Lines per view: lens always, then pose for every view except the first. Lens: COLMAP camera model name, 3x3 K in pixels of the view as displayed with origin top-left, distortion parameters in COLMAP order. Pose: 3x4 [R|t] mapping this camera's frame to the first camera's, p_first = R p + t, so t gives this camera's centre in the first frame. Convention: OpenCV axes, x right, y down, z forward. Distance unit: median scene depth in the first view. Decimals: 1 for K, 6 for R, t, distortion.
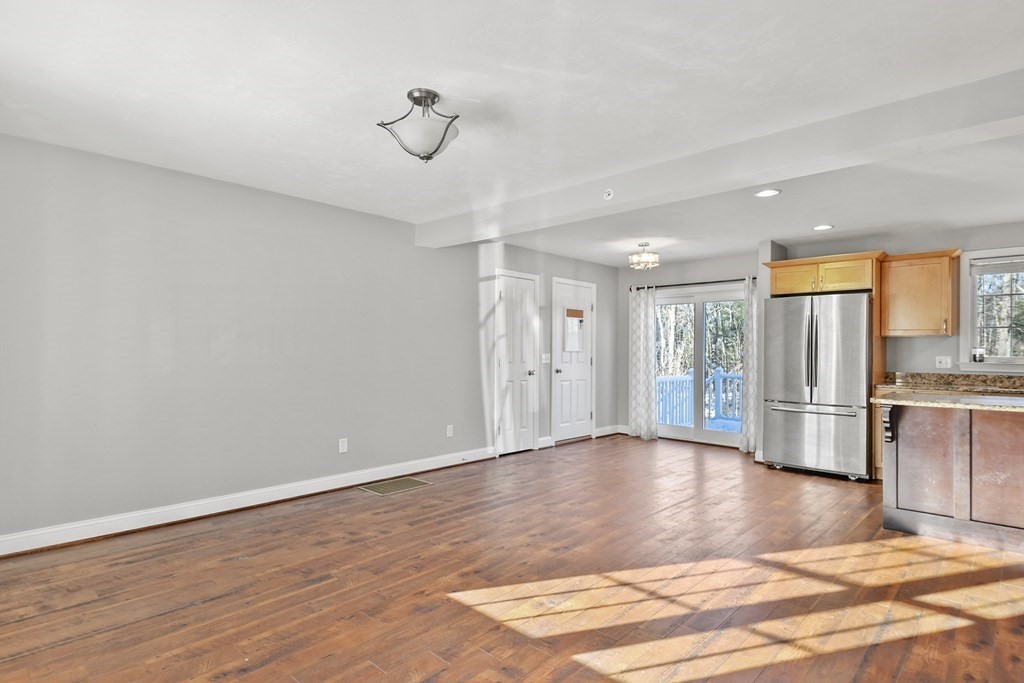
lens RADIAL K [[533.3, 0, 502.6], [0, 533.3, 345.4], [0, 0, 1]] dist [0.051047, -0.030933]
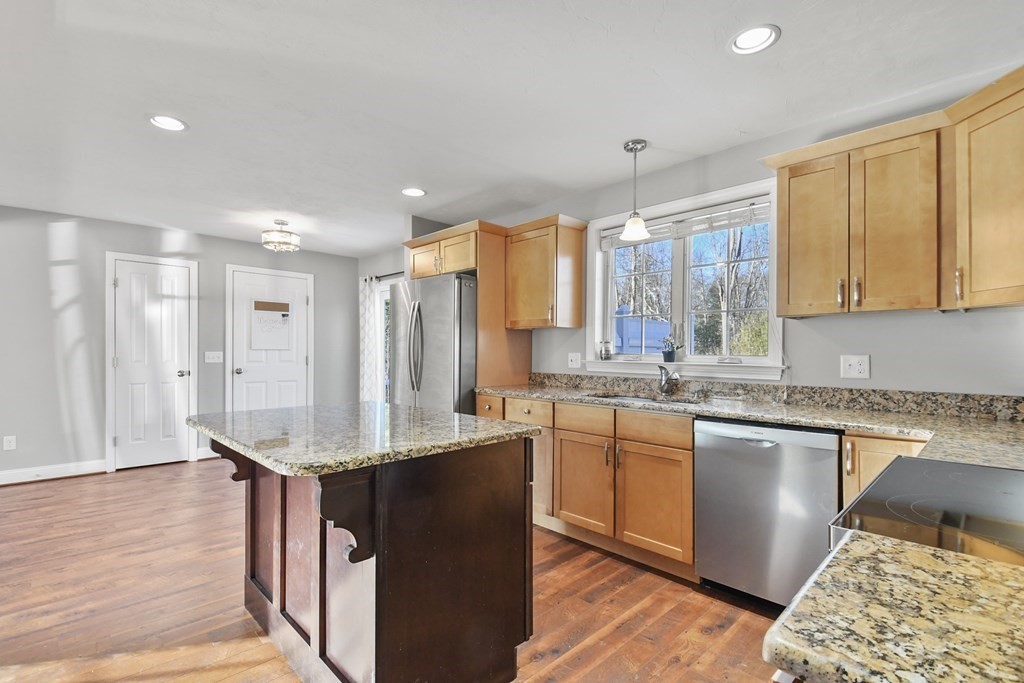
lens RADIAL K [[465.1, 0, 501.8], [0, 465.1, 351.8], [0, 0, 1]] dist [0.029358, -0.023573]
pose [[0.999066, -0.002250, -0.043156, 0.877442], [0.002742, 0.999932, 0.011349, 0.012327], [0.043127, -0.011456, 0.999004, 0.369823]]
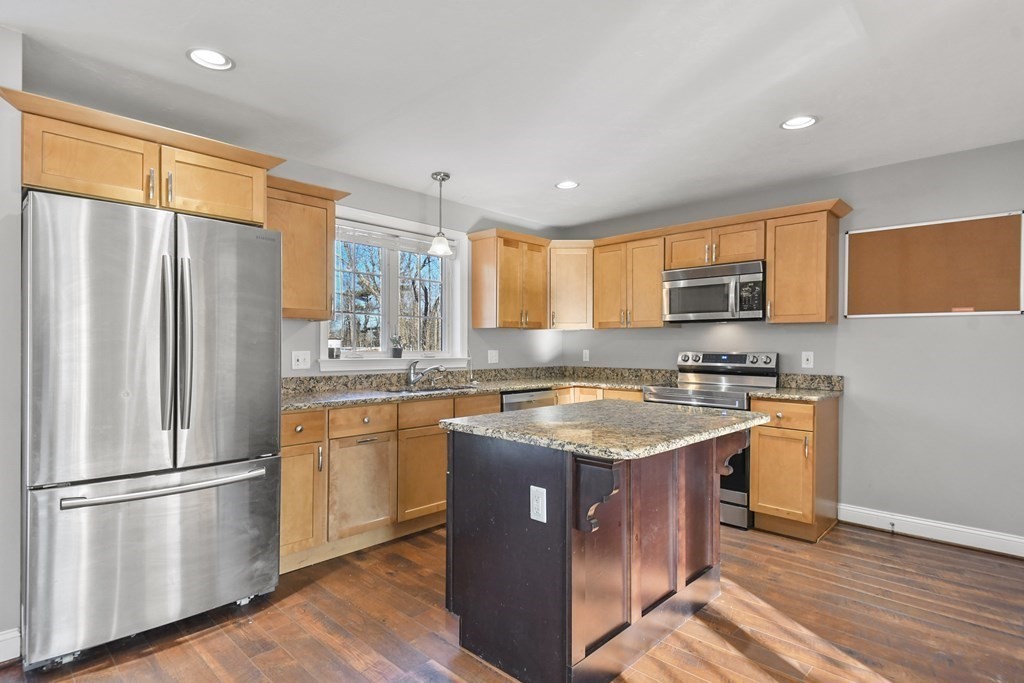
lens RADIAL K [[533.3, 0, 502.6], [0, 533.3, 345.4], [0, 0, 1]] dist [0.051047, -0.030933]
pose [[0.019257, -0.008022, 0.999782, 0.190271], [-0.013178, 0.999879, 0.008277, 0.005563], [-0.999728, -0.013335, 0.019149, 0.887871]]
